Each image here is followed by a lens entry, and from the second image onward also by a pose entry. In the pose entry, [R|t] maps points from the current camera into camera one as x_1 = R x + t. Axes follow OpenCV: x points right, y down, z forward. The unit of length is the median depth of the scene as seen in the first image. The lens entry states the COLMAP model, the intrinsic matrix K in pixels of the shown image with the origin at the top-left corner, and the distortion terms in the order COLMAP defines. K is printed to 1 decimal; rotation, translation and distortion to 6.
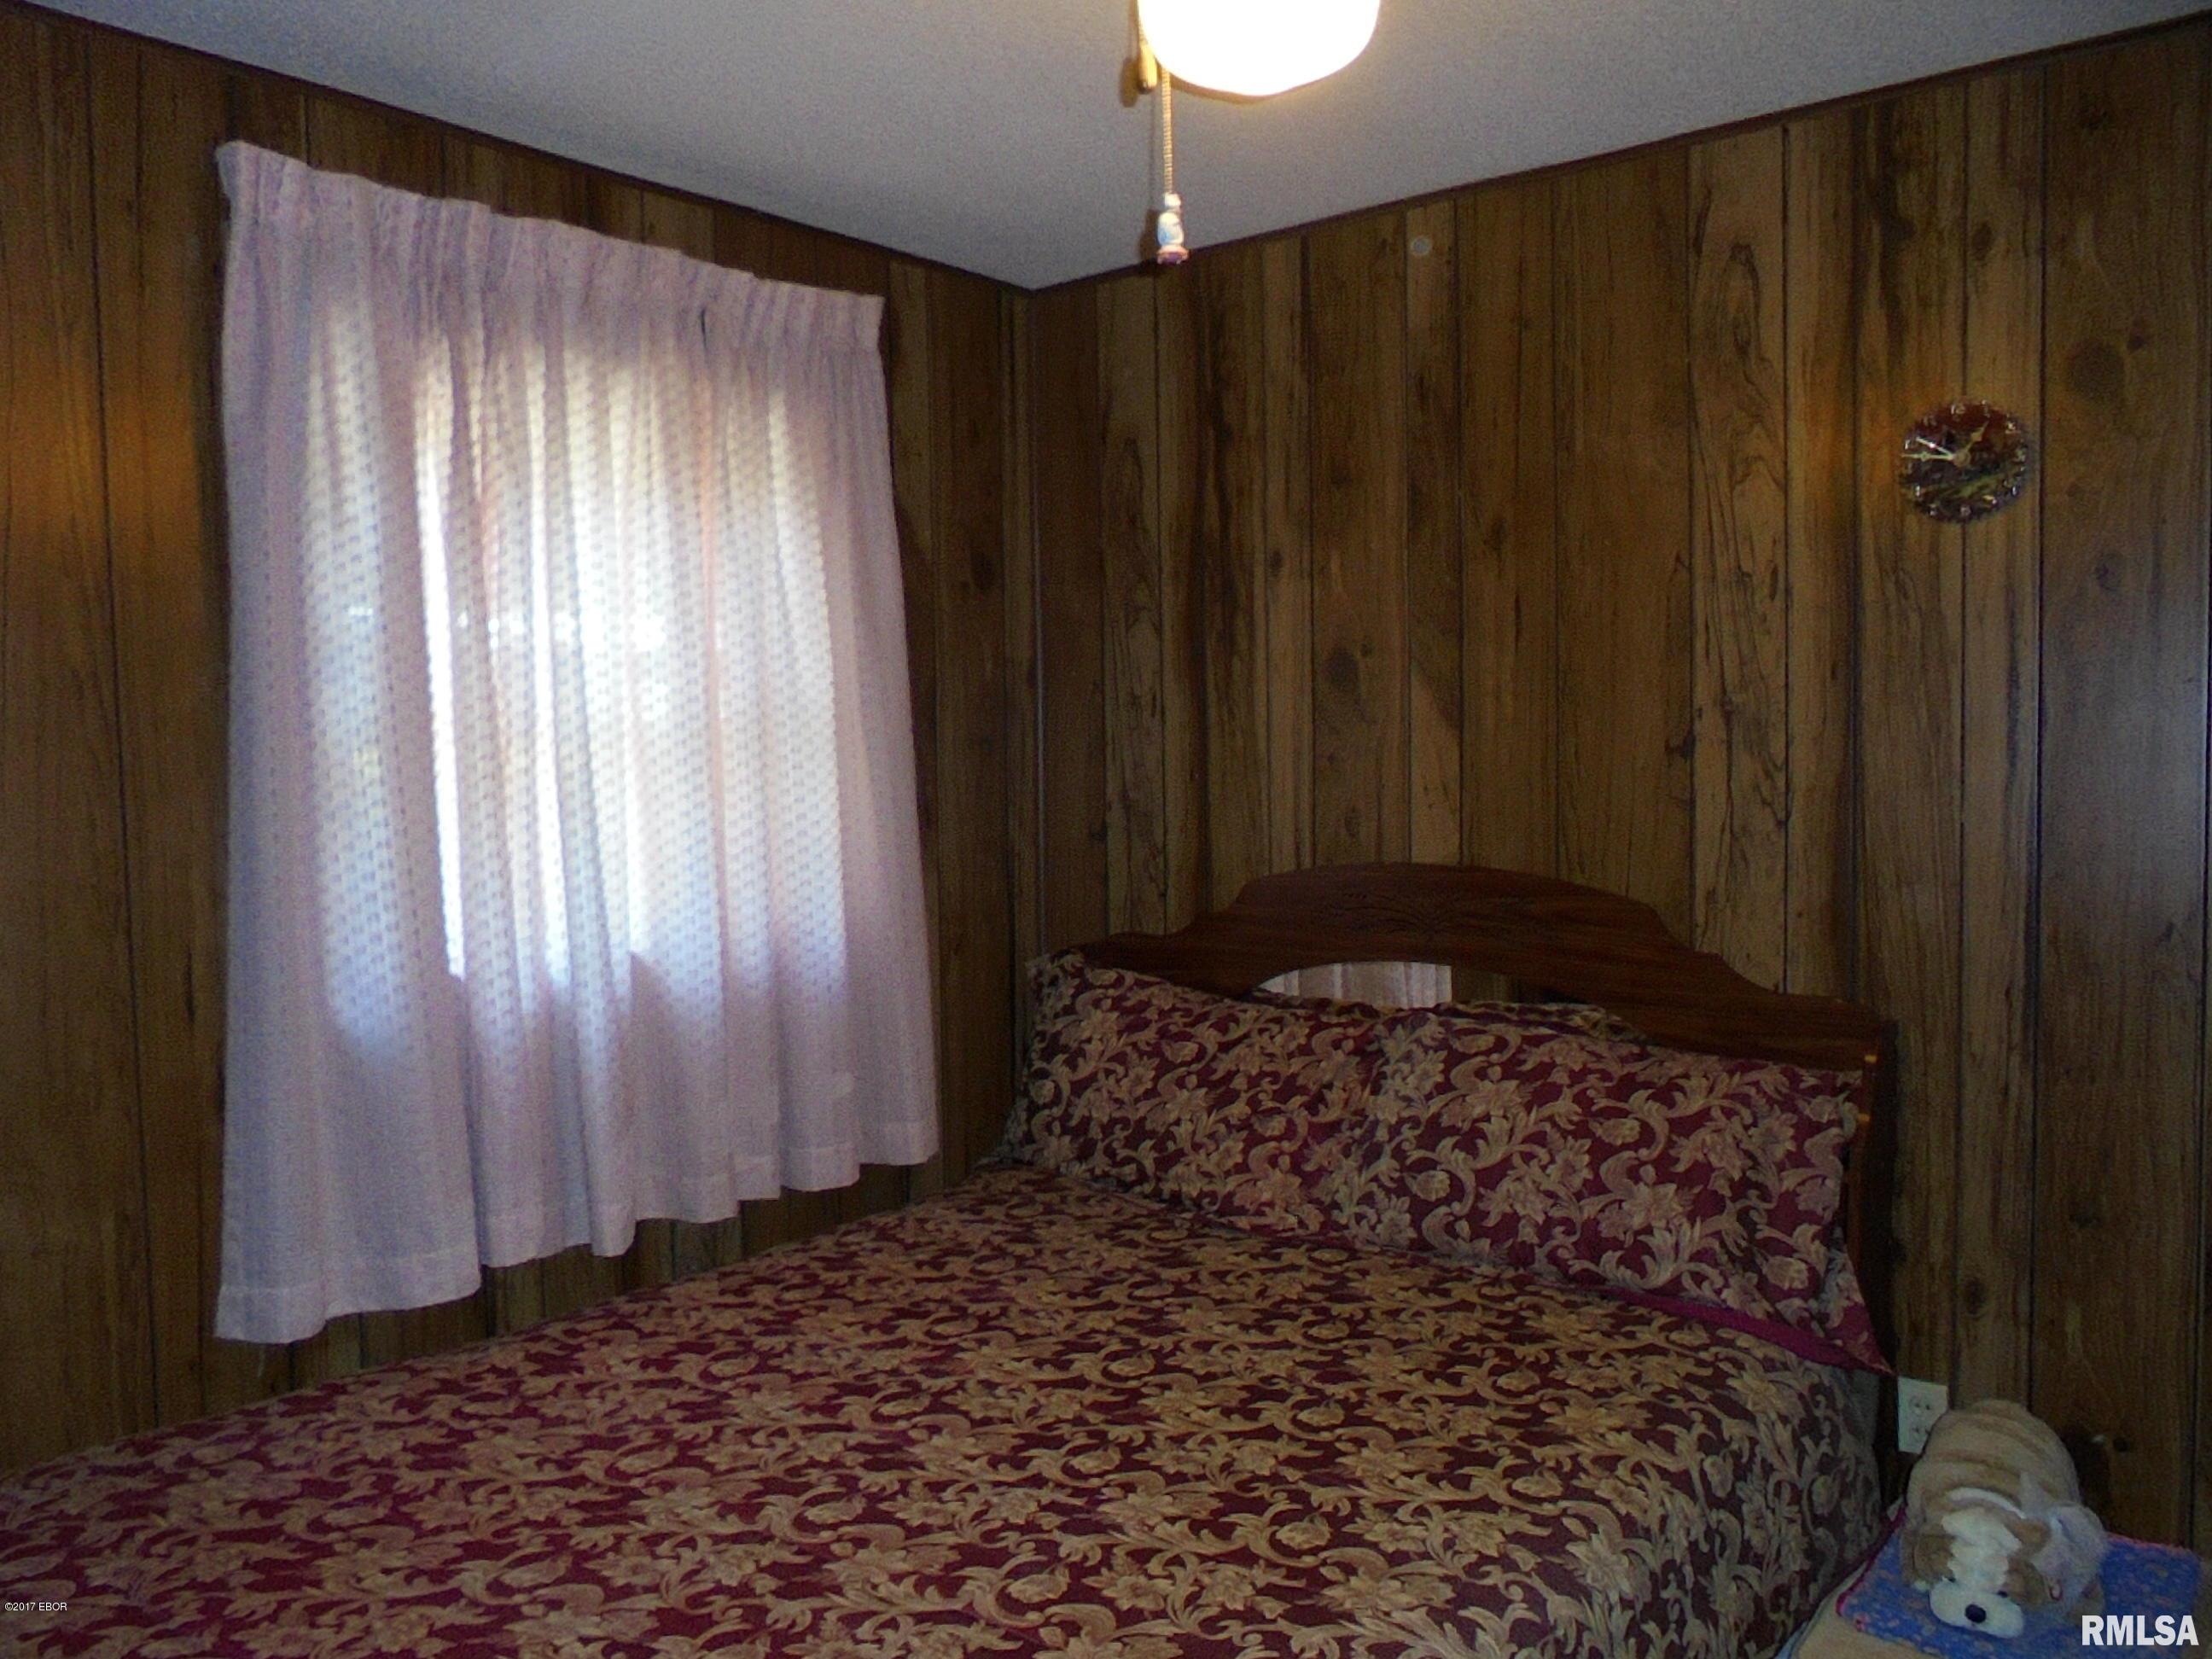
lens RADIAL K [[1718.5, 0, 1106.0], [0, 1718.5, 829.5], [0, 0, 1]] dist [-0.140553, 0.210607]
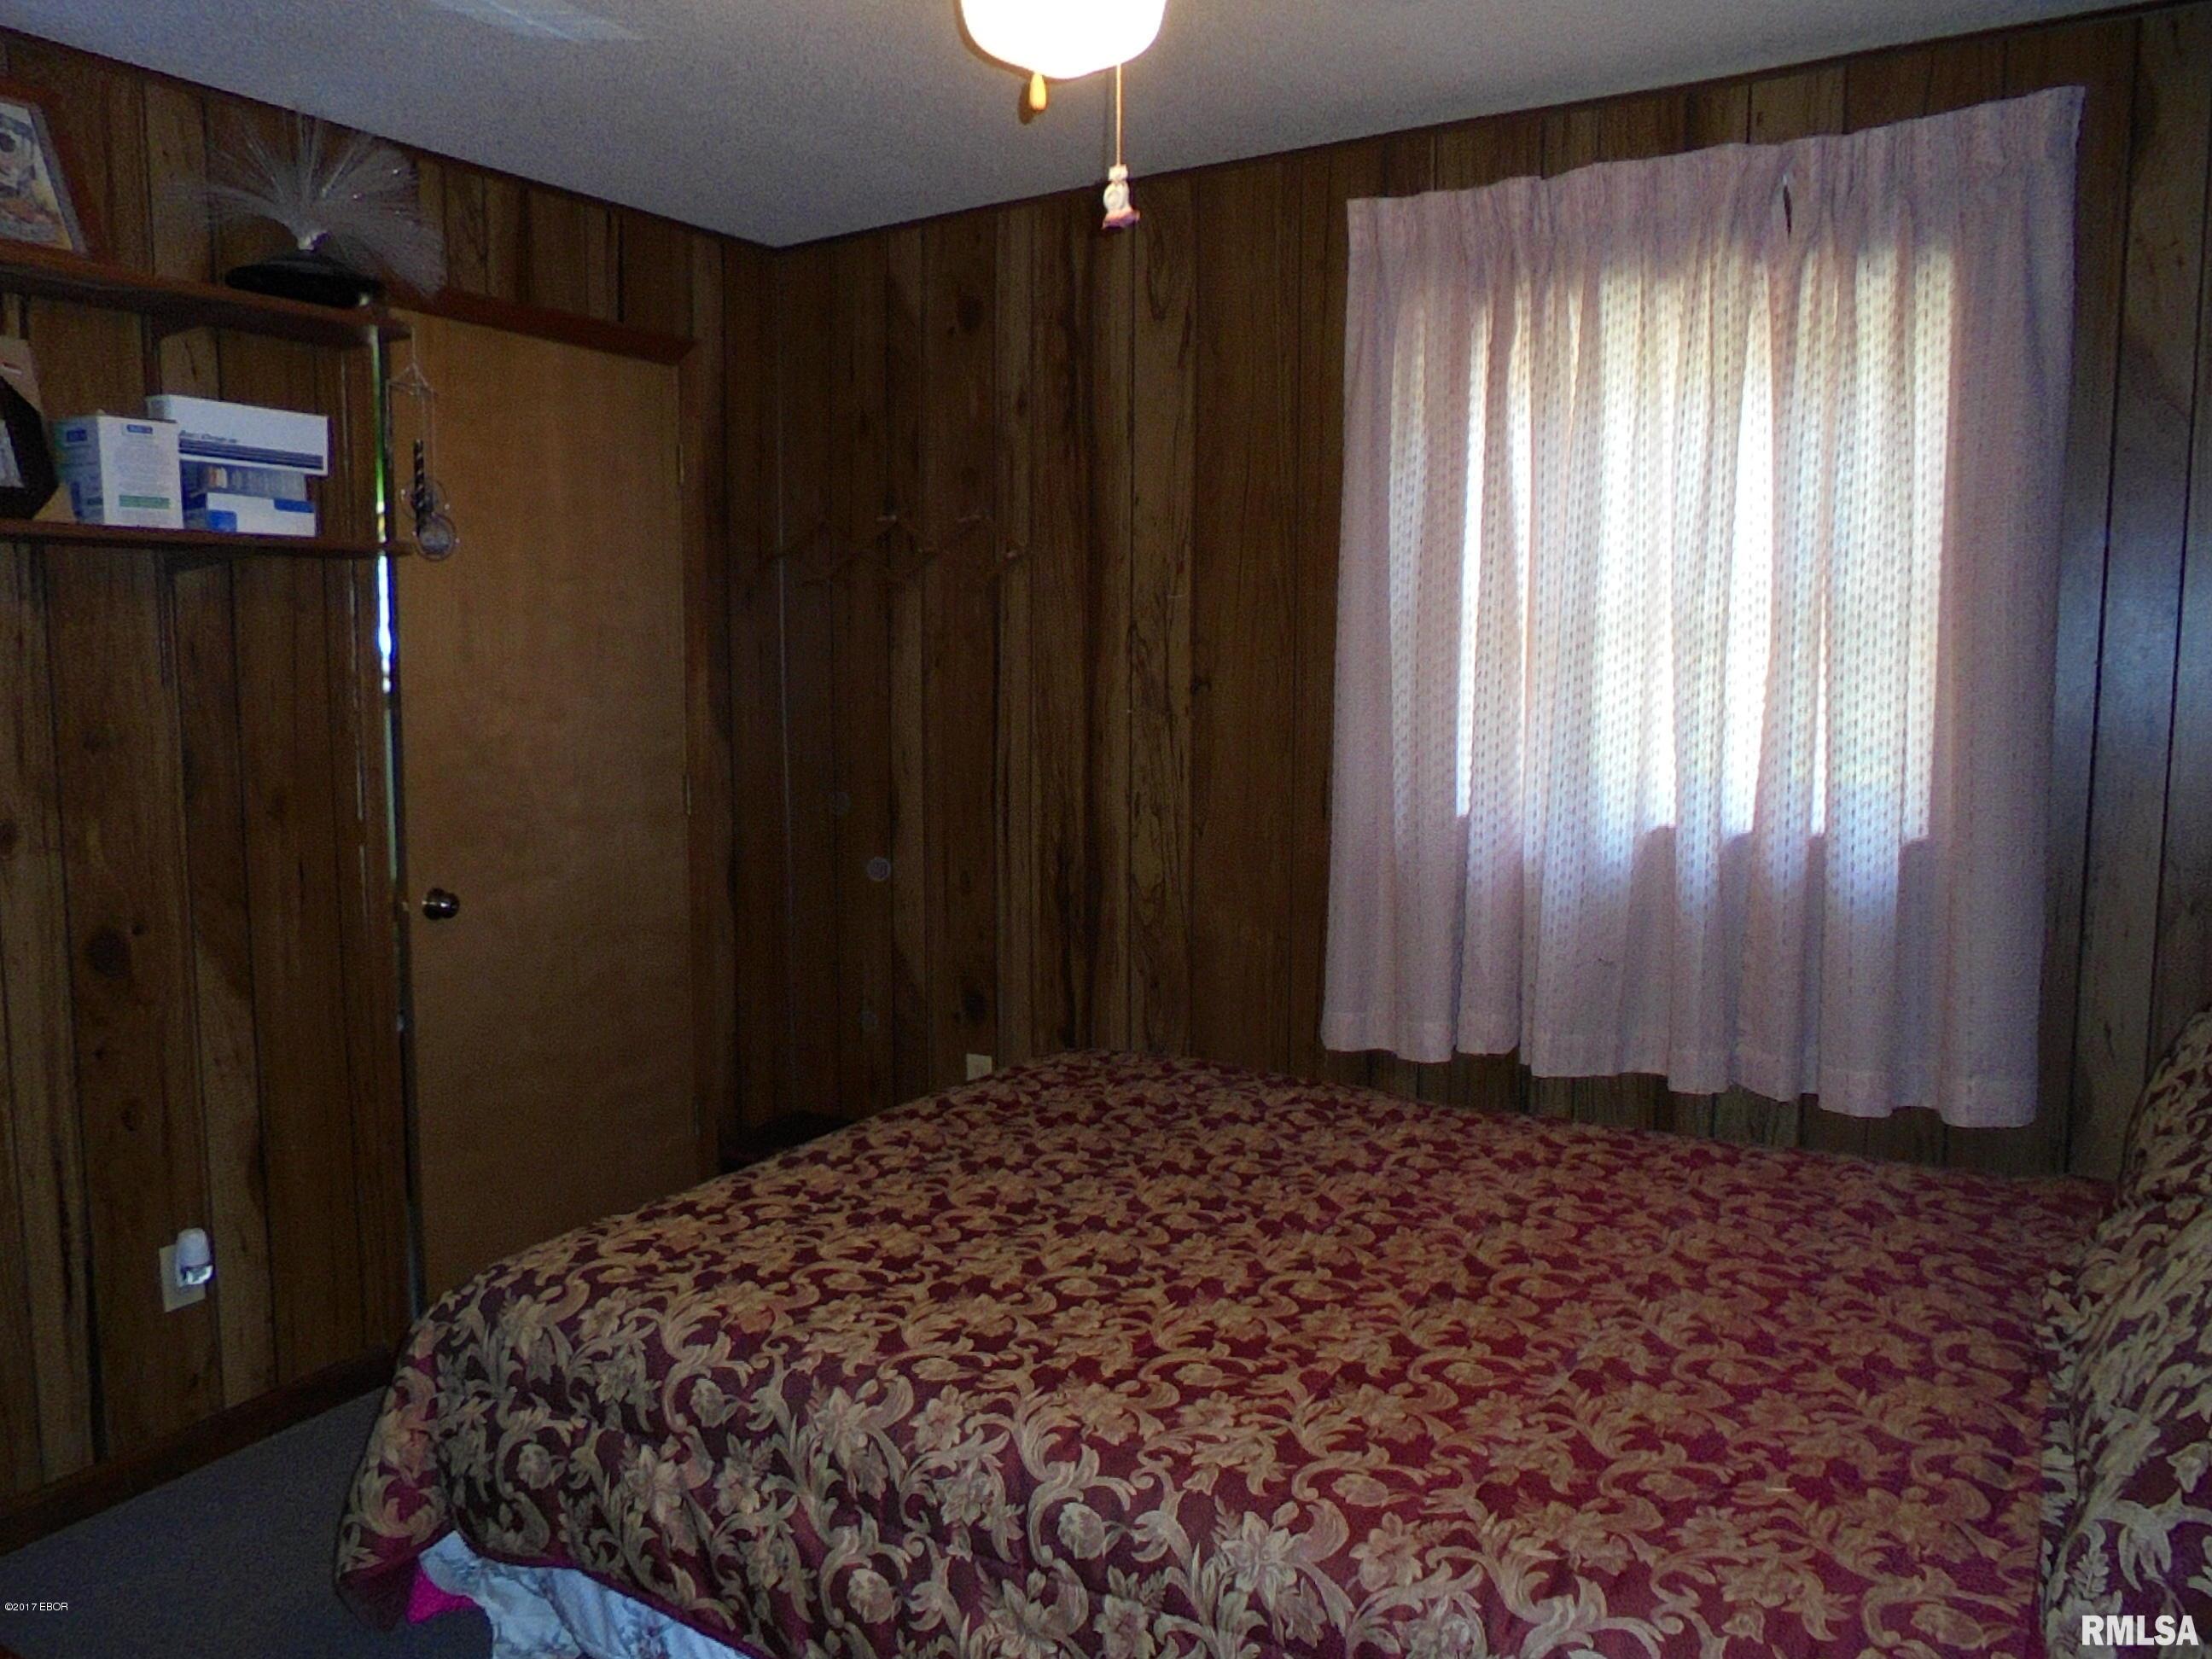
lens RADIAL K [[1718.5, 0, 1106.0], [0, 1718.5, 829.5], [0, 0, 1]] dist [-0.140553, 0.210607]
pose [[0.122250, 0.128081, -0.984200, 0.928422], [-0.054754, 0.990998, 0.122164, -0.047743], [0.990988, 0.038955, 0.128163, 0.643012]]
